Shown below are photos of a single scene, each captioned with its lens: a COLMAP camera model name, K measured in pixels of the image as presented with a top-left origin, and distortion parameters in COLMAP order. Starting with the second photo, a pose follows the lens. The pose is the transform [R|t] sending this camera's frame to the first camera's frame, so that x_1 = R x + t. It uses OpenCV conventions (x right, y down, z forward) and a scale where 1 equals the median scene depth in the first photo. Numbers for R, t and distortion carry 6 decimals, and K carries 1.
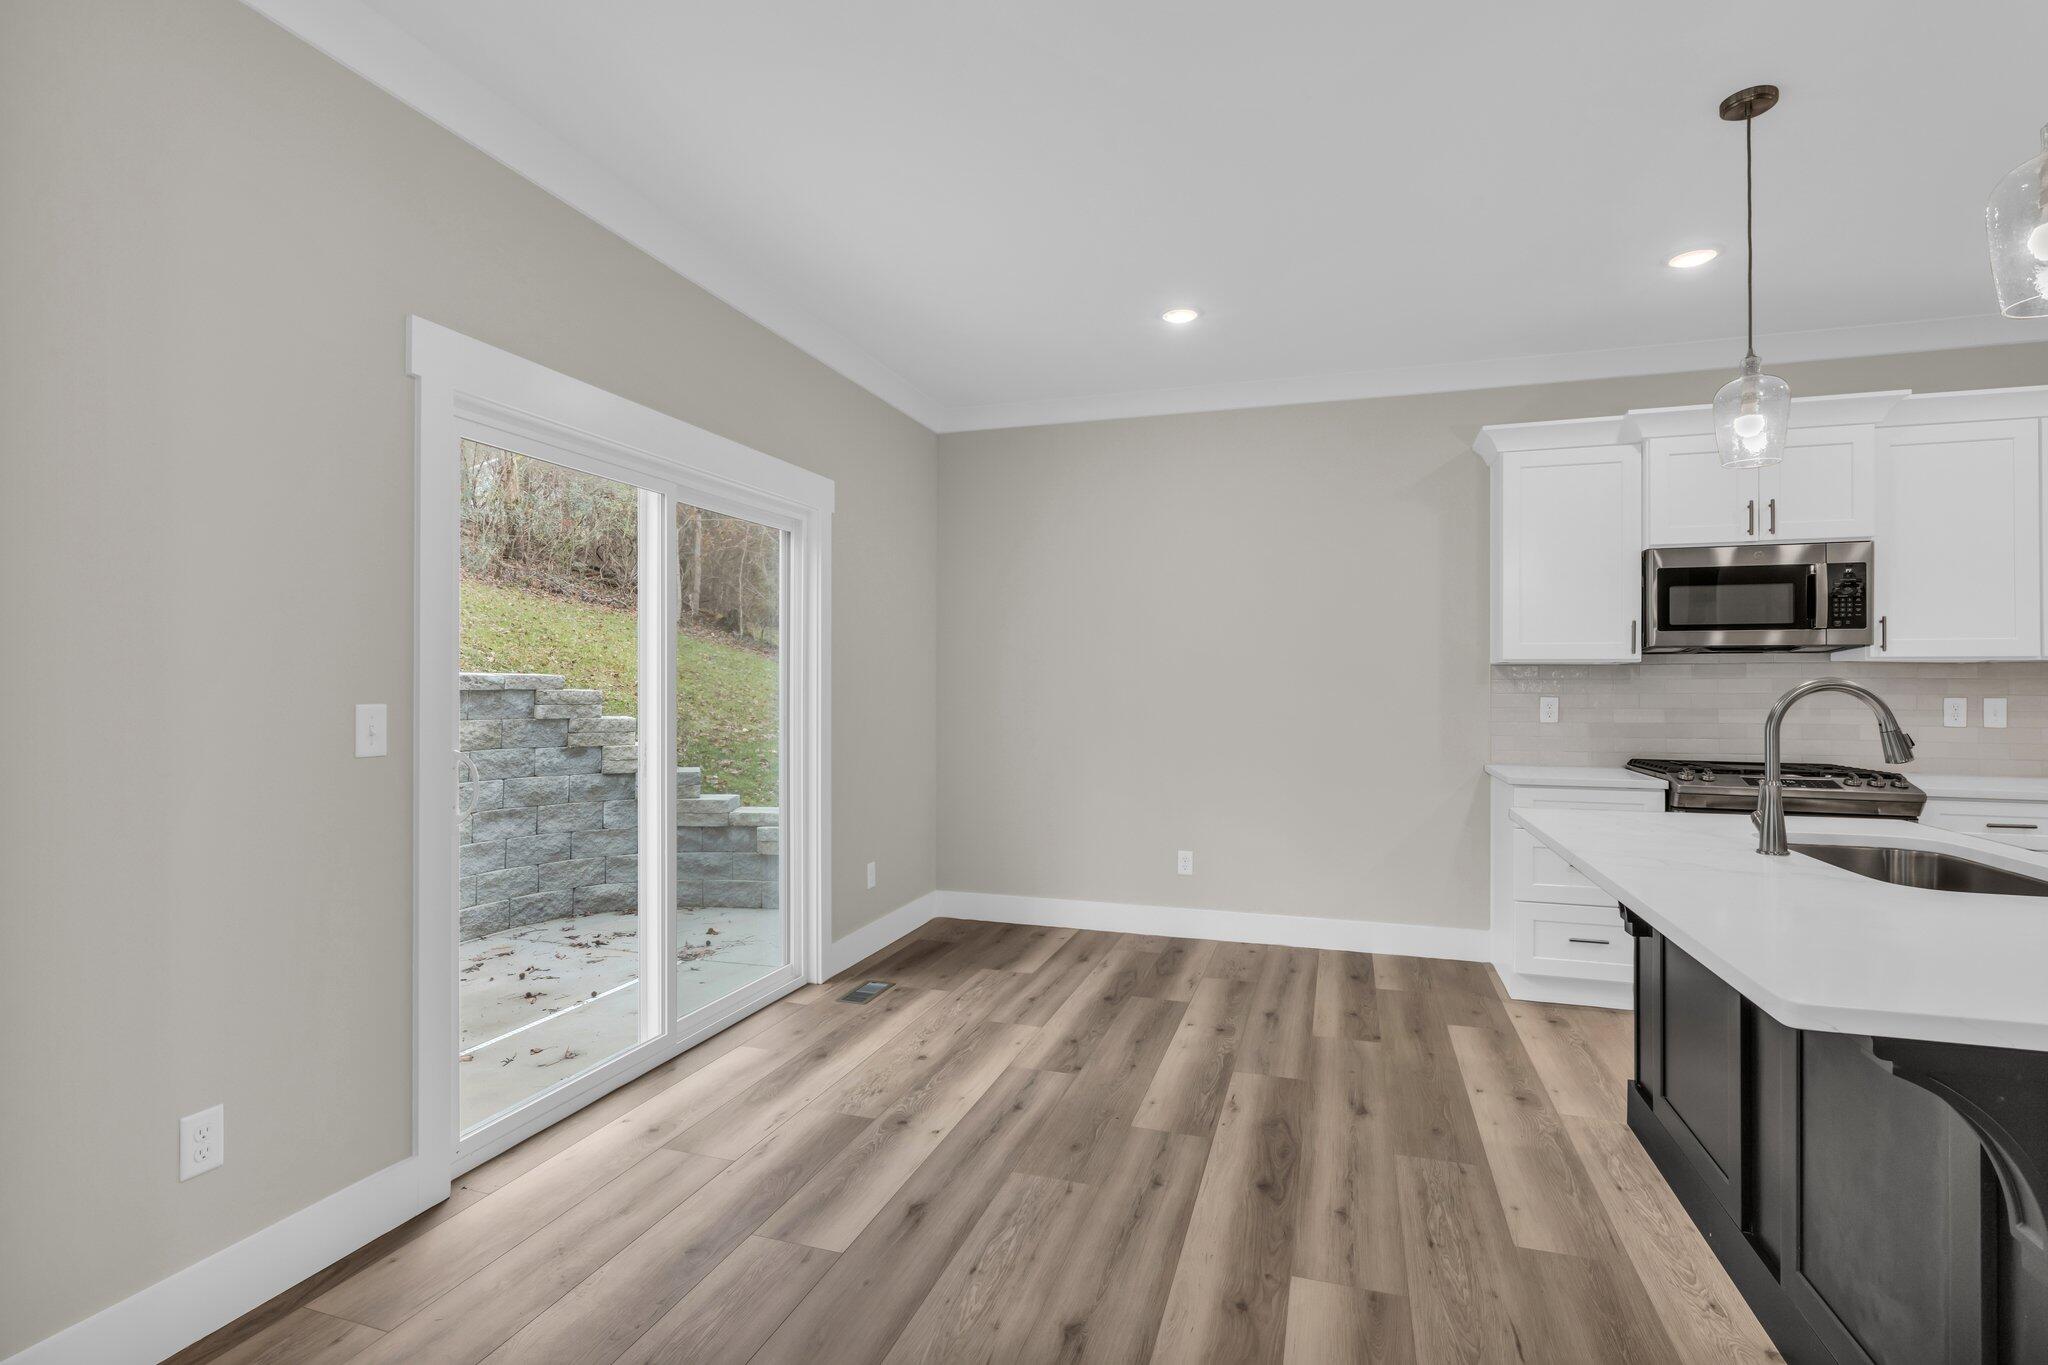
lens RADIAL K [[957.5, 0, 1023.2], [0, 957.5, 691.5], [0, 0, 1]] dist [-0.004397, -0.000618]
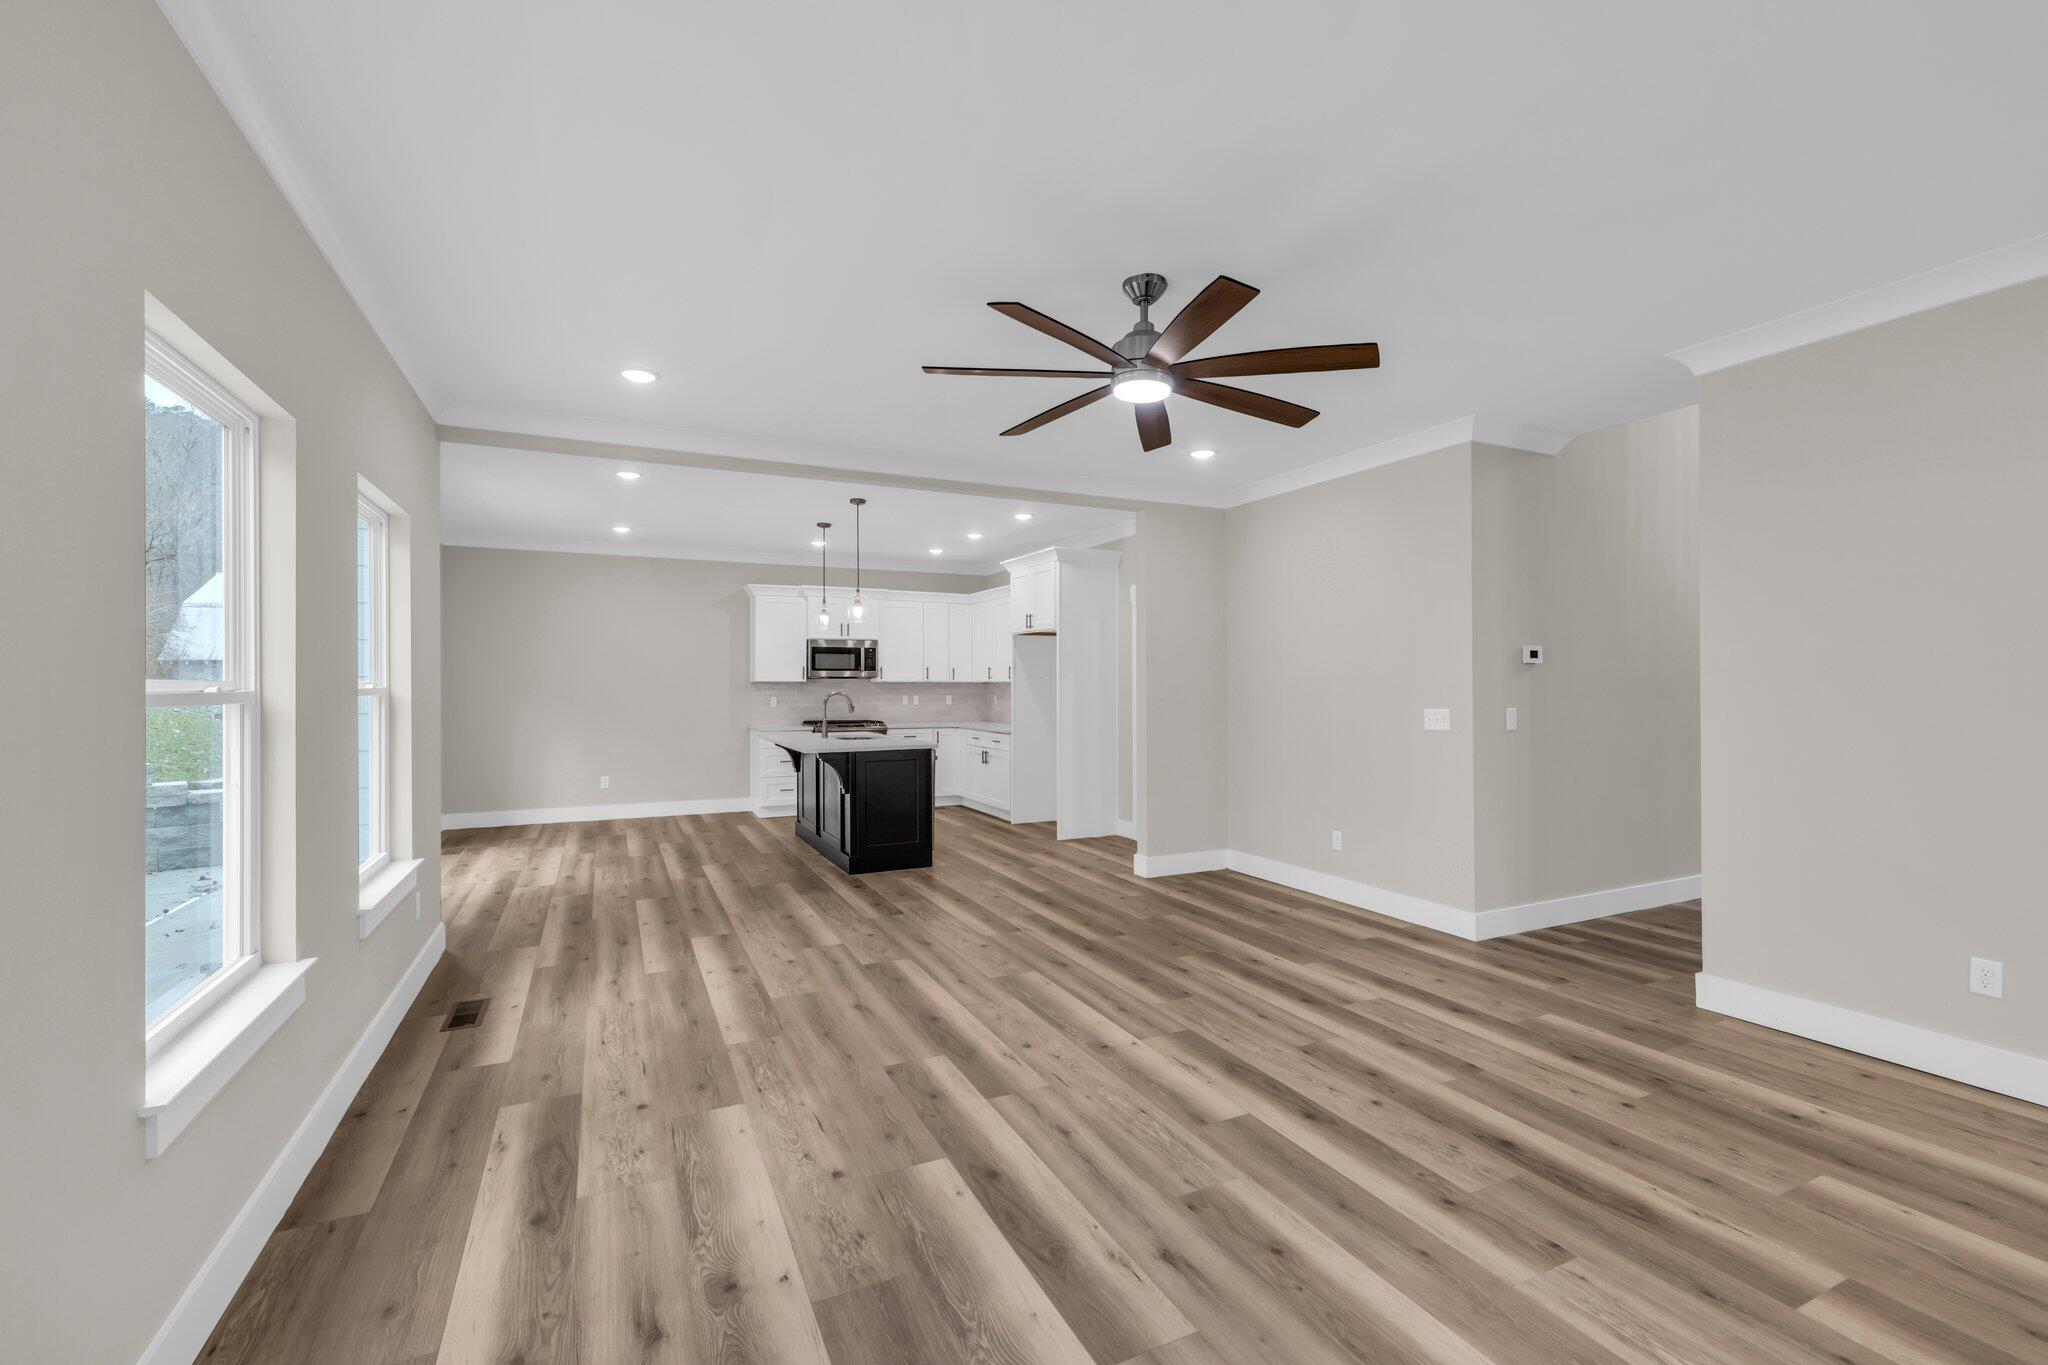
lens RADIAL K [[872.5, 0, 1024.3], [0, 872.5, 689.5], [0, 0, 1]] dist [-0.001777, -0.000696]
pose [[0.720676, -0.007201, 0.693235, -0.599796], [0.007490, 0.999969, 0.002601, -0.014675], [-0.693232, 0.003317, 0.720707, -1.184771]]
